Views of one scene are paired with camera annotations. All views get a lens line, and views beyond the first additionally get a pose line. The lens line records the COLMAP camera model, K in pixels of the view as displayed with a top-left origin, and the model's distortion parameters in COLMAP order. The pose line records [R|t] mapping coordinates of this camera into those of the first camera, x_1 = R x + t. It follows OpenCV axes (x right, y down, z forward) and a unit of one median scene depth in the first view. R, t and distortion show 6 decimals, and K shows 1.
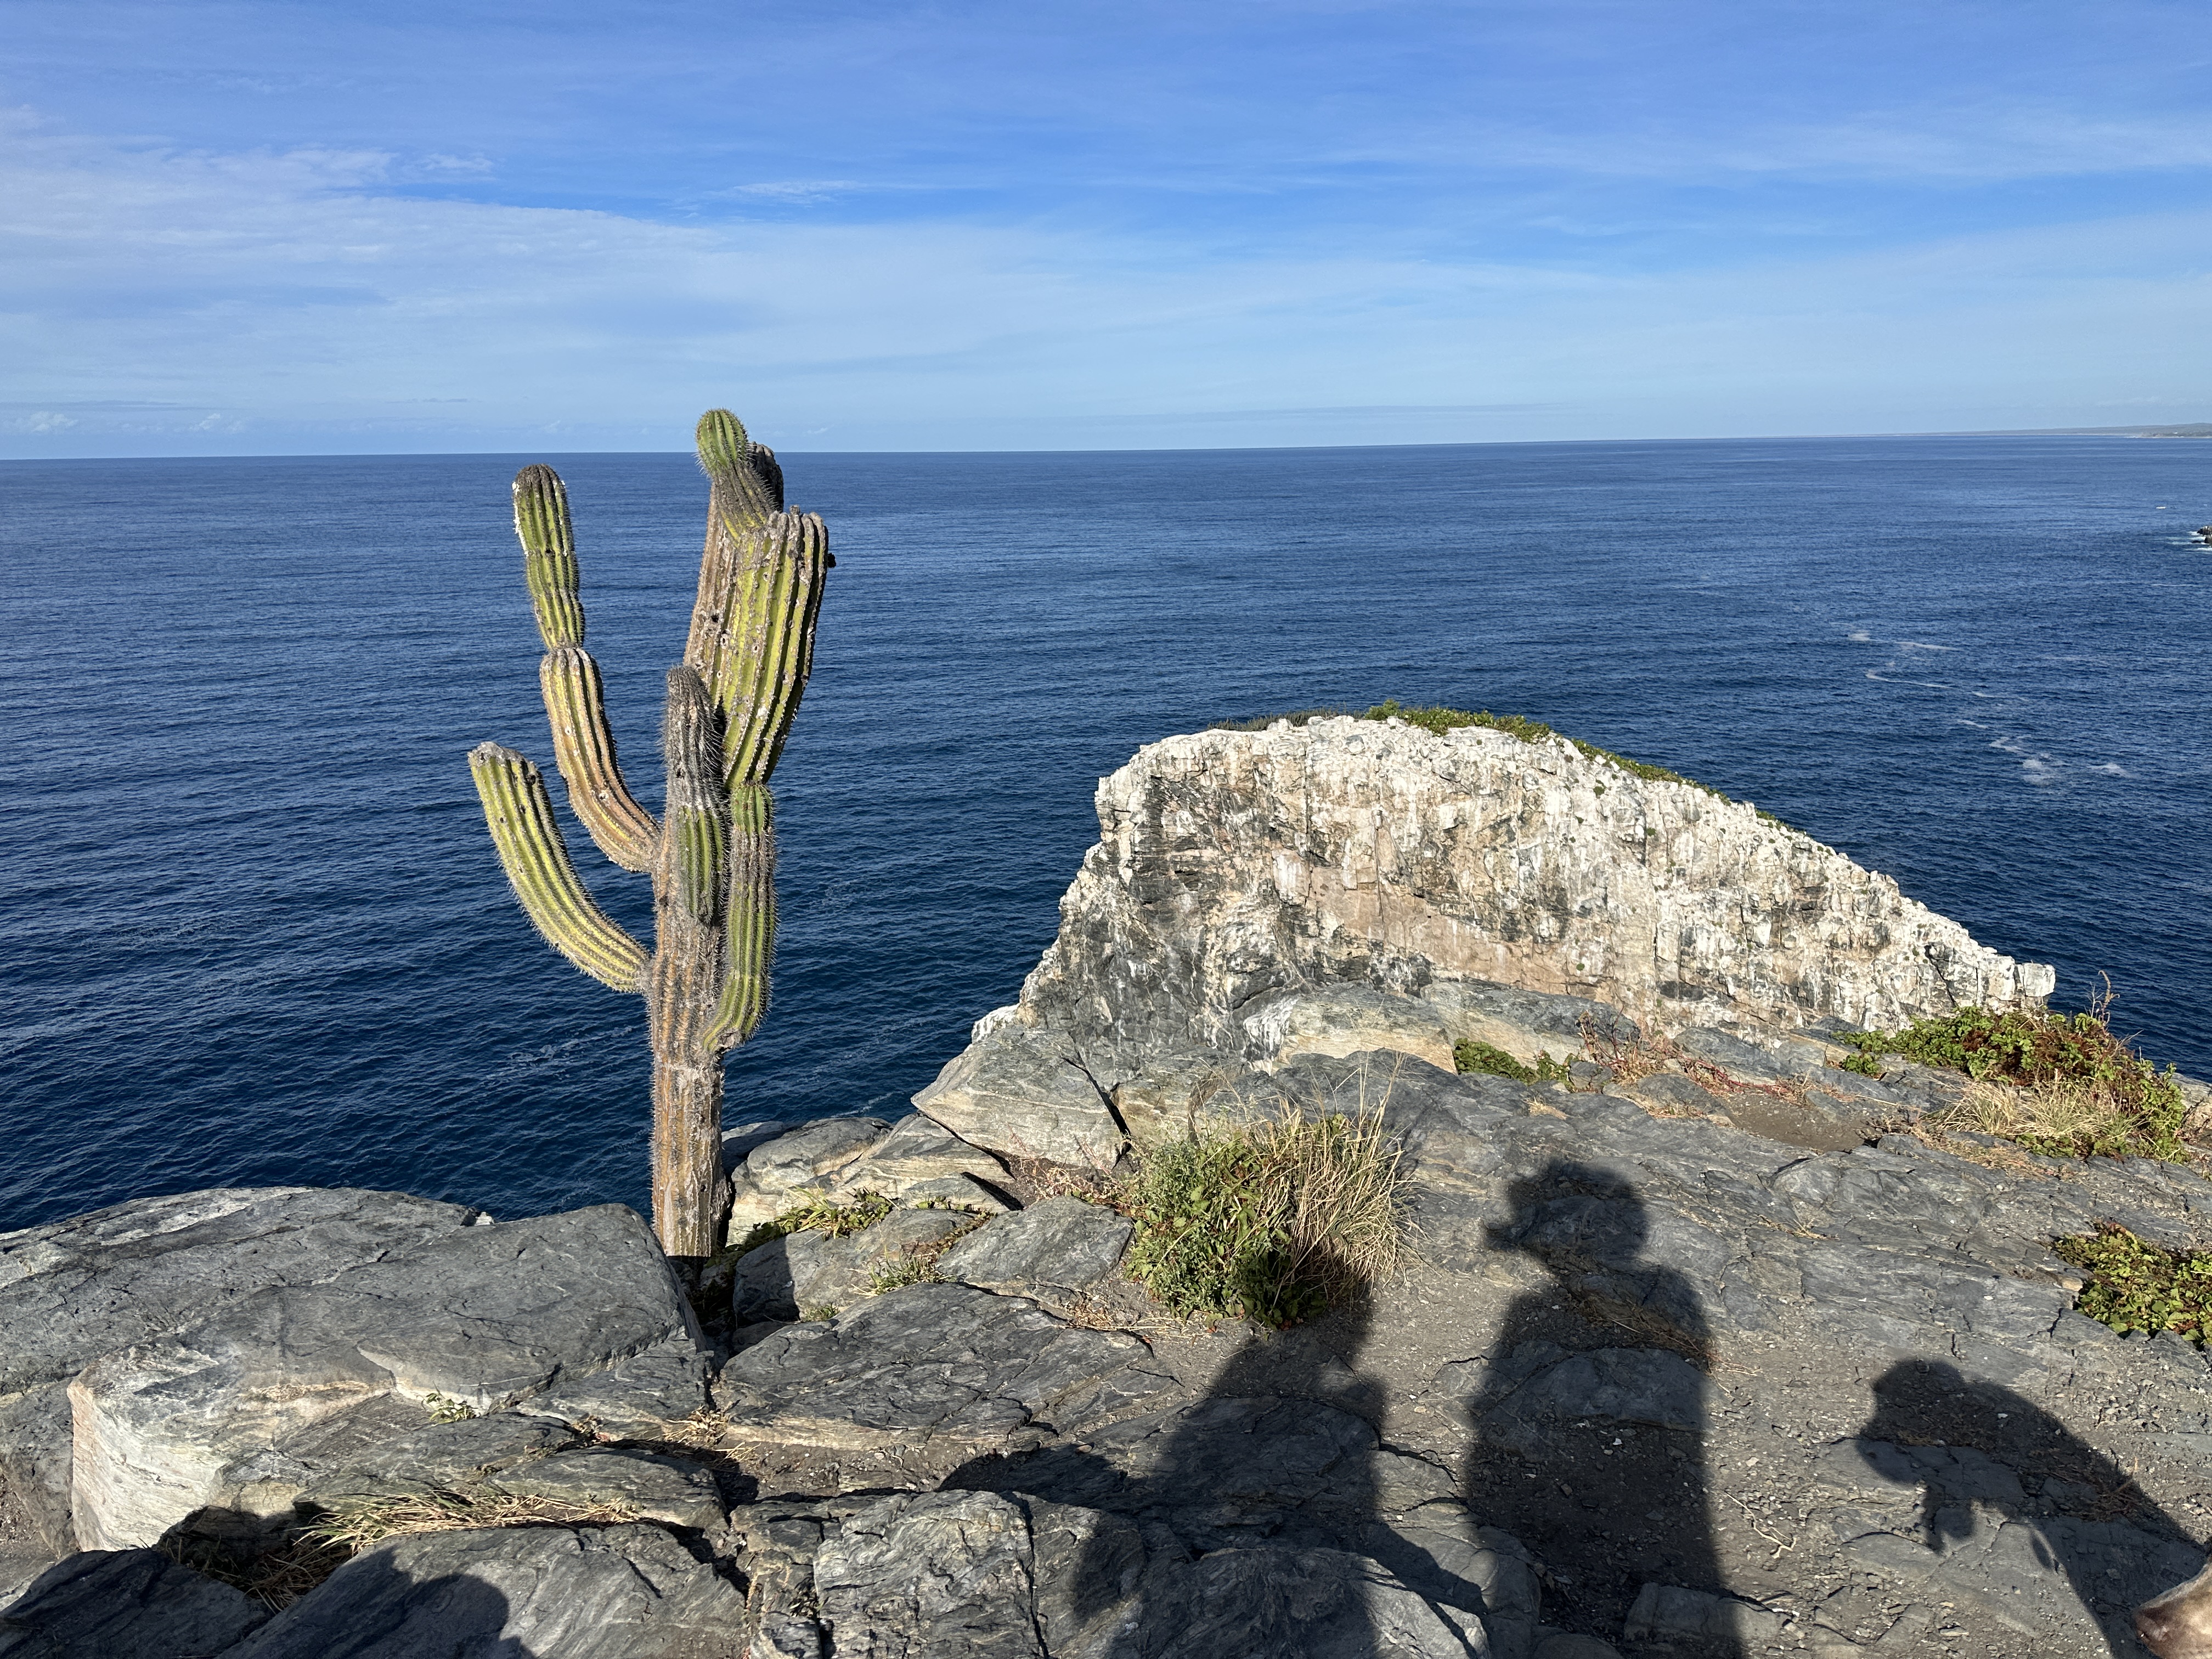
lens RADIAL K [[1542.0, 0, 1093.8], [0, 1542.0, 845.7], [0, 0, 1]] dist [0.065776, -0.063128]
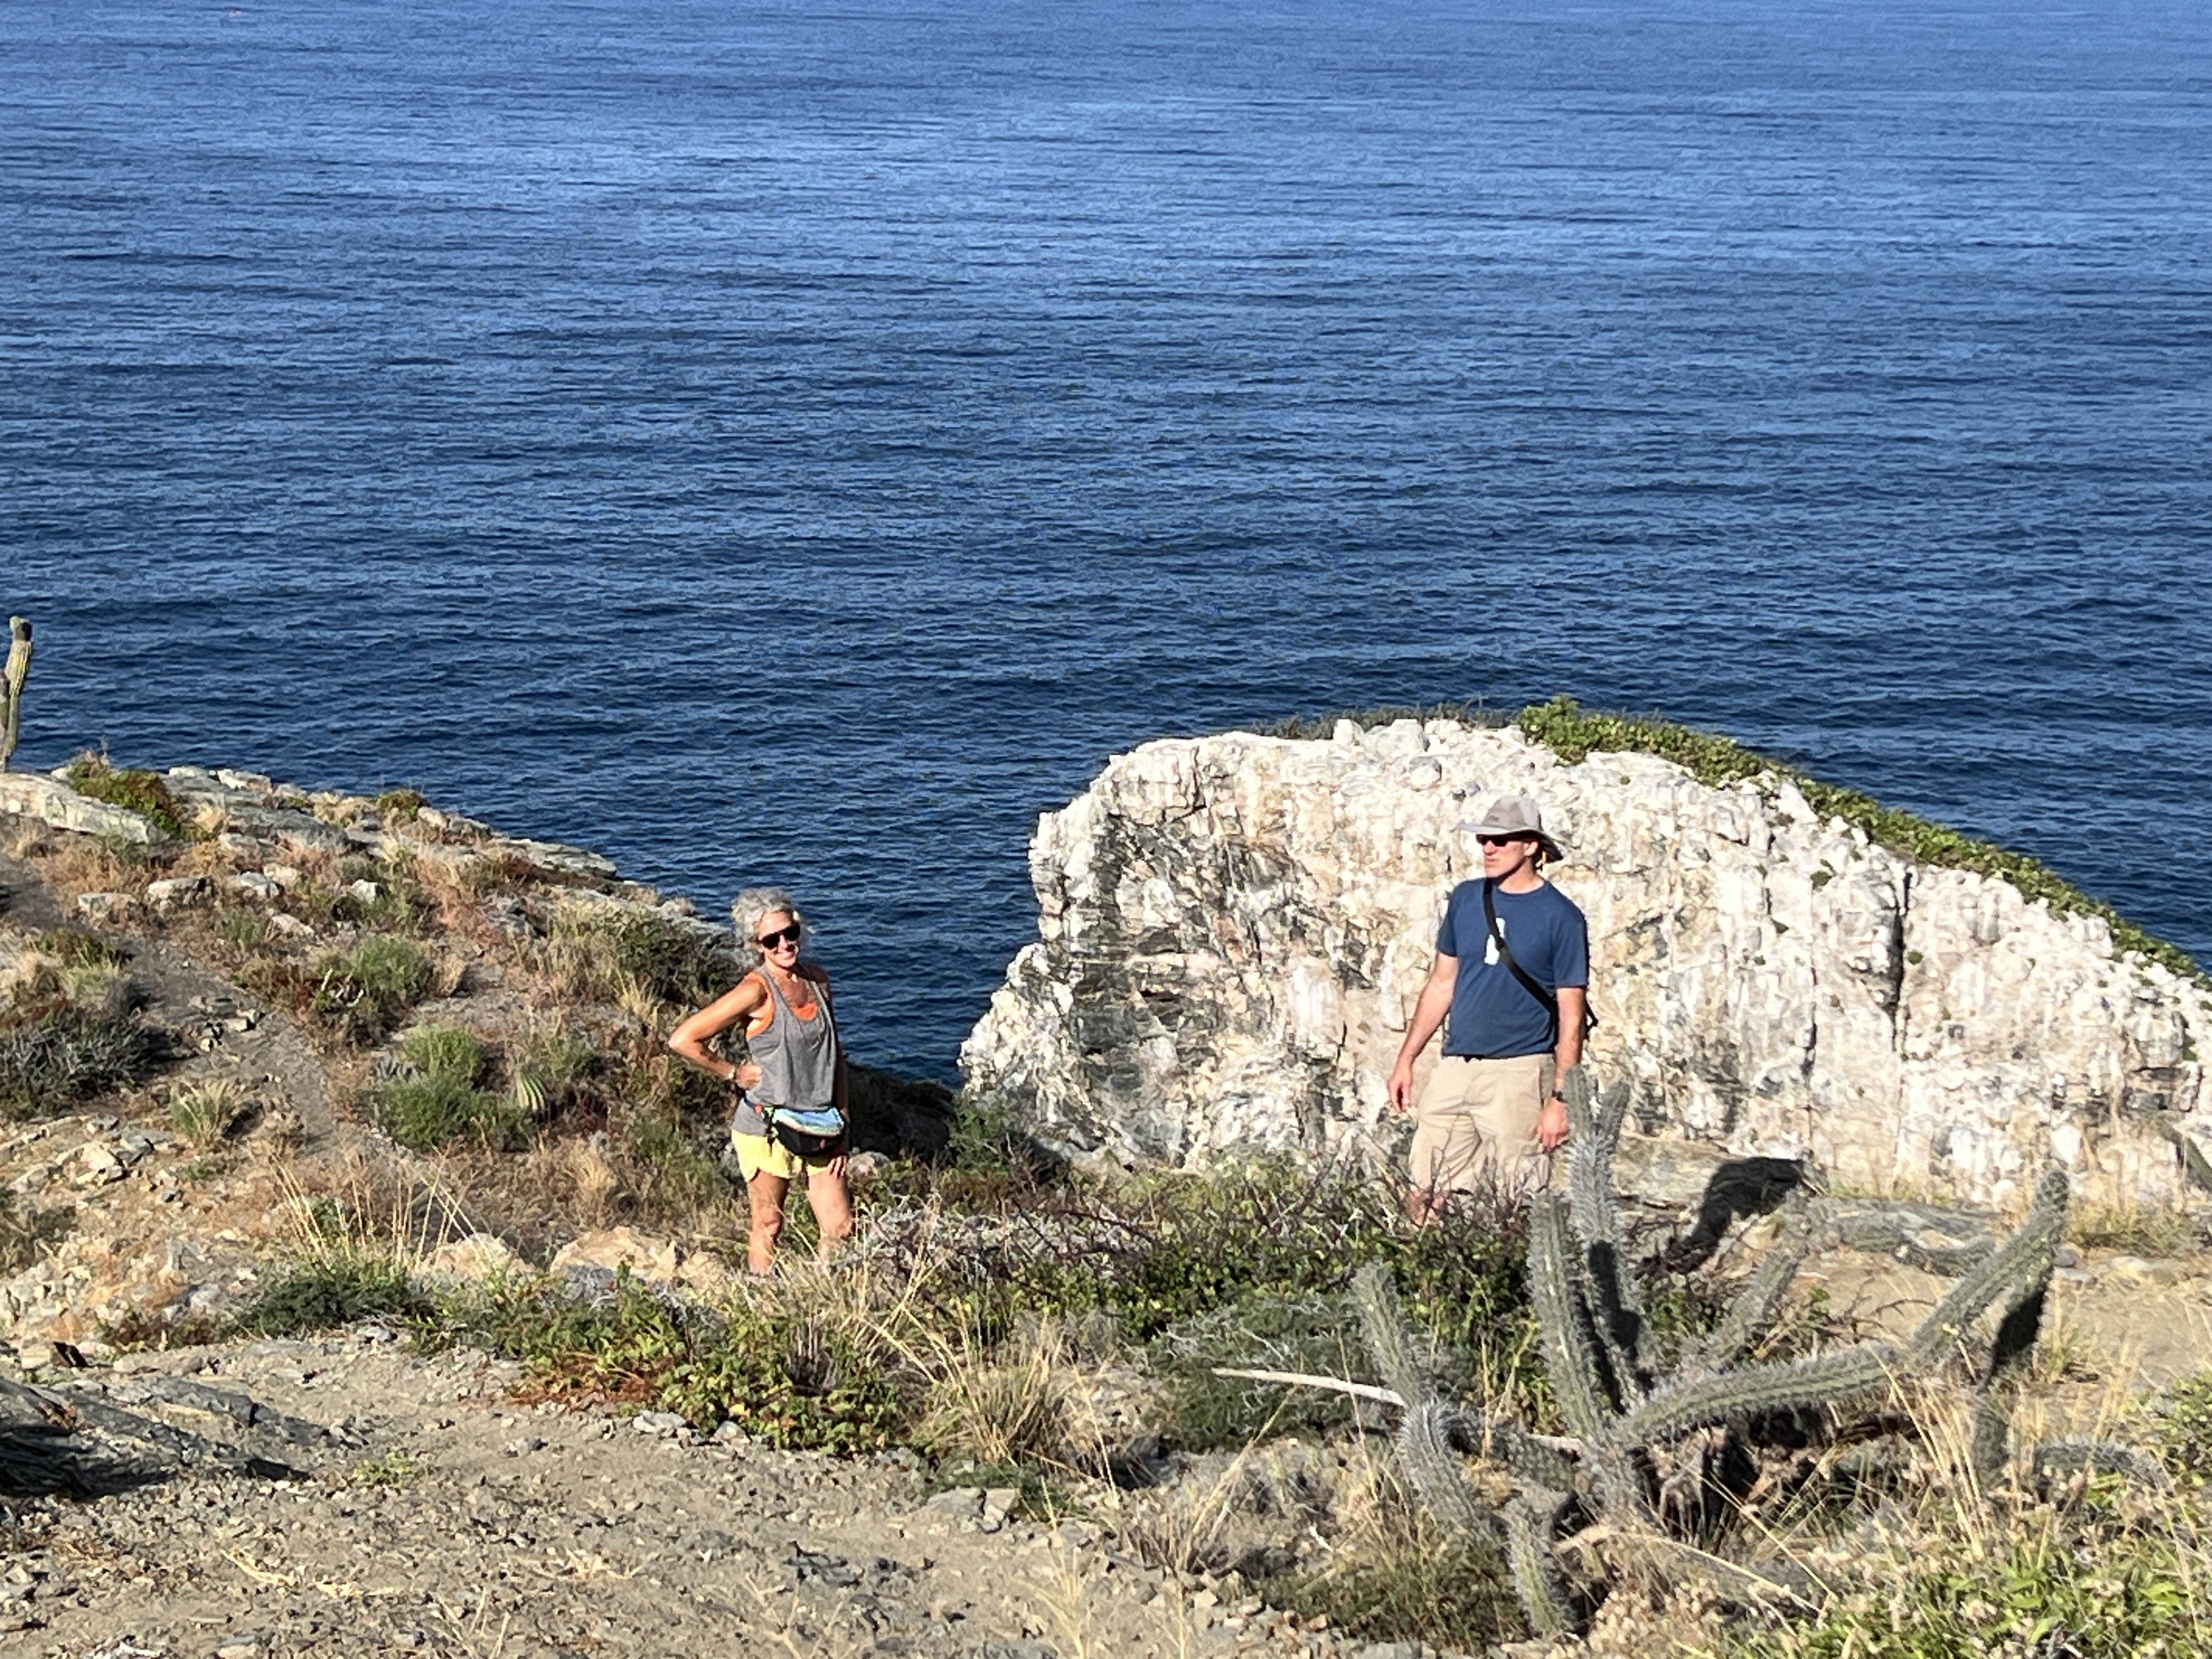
lens RADIAL K [[4789.8, 0, 1112.3], [0, 4789.8, 823.5], [0, 0, 1]] dist [0.174009, 0.000000]
pose [[0.991089, 0.058134, -0.119846, 0.280977], [-0.064497, 0.996669, -0.049913, 0.048985], [0.116545, 0.057198, 0.991537, -0.769606]]
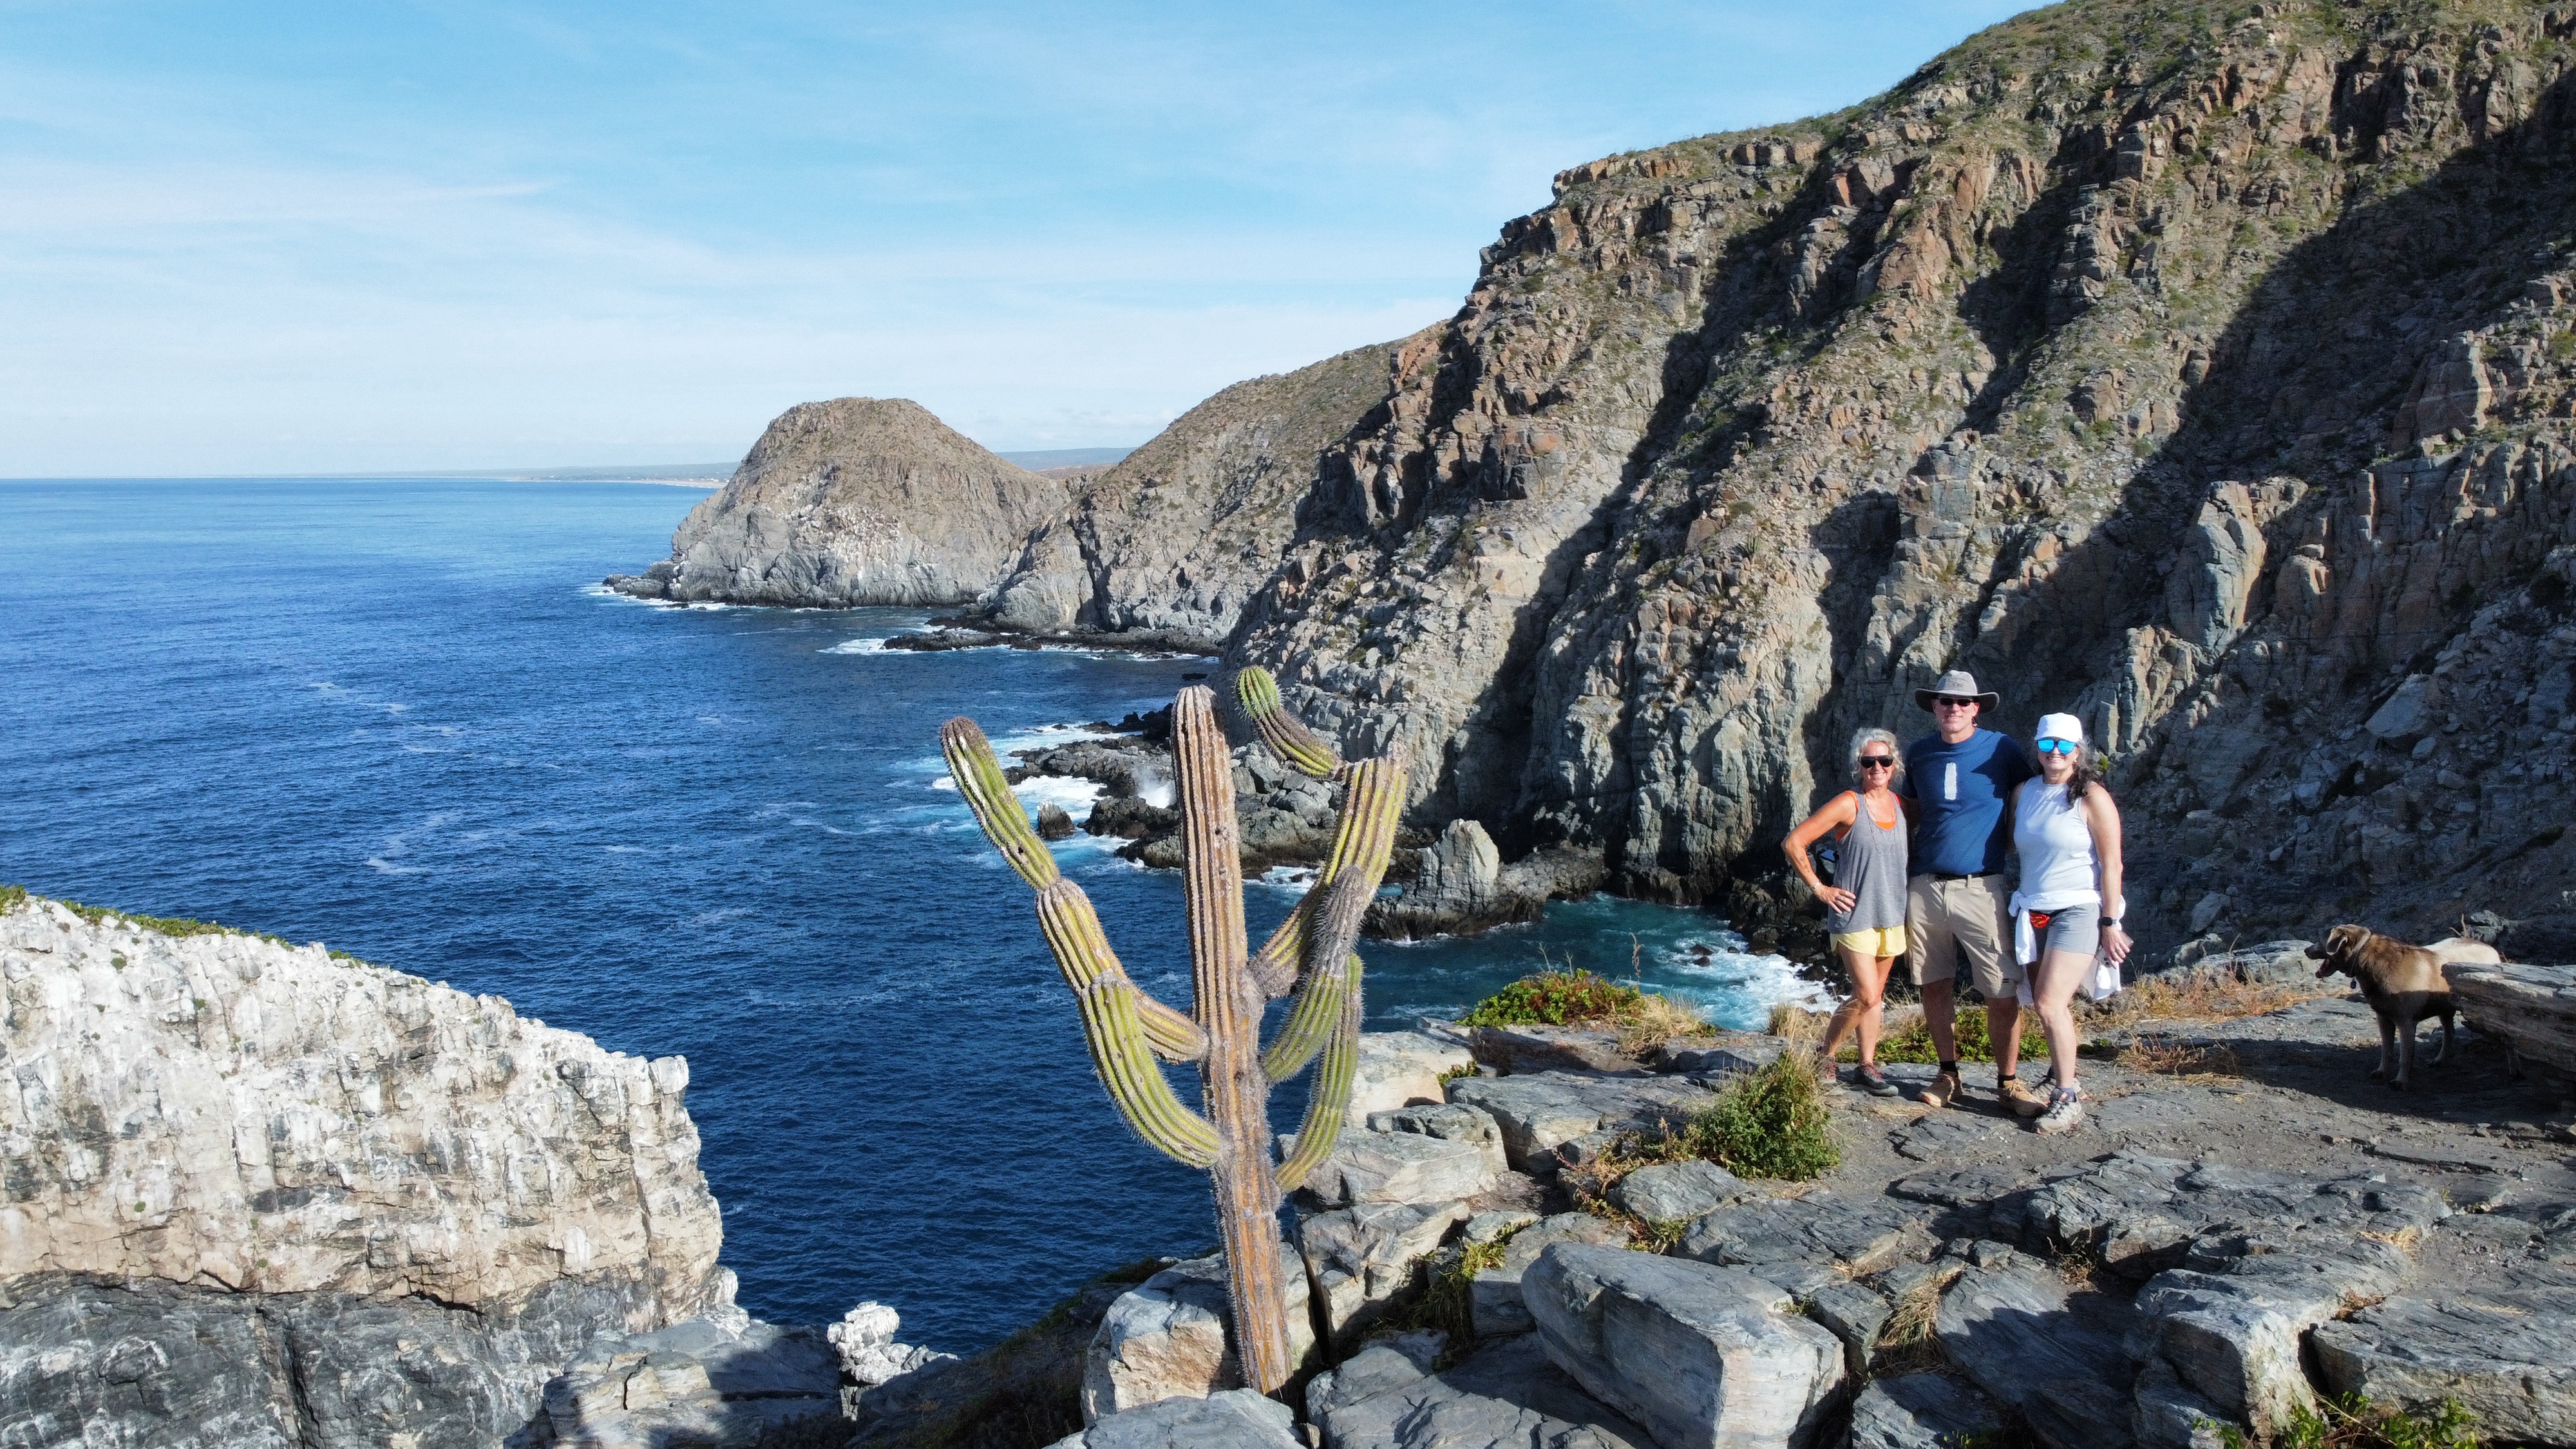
lens RADIAL K [[1957.1, 0, 1288.5], [0, 1957.1, 722.4], [0, 0, 1]] dist [0.006229, -0.018206]
pose [[0.584354, -0.093377, 0.806108, -0.087809], [0.197799, 0.979787, -0.029891, -0.010061], [-0.787023, 0.176914, 0.591012, -0.003338]]
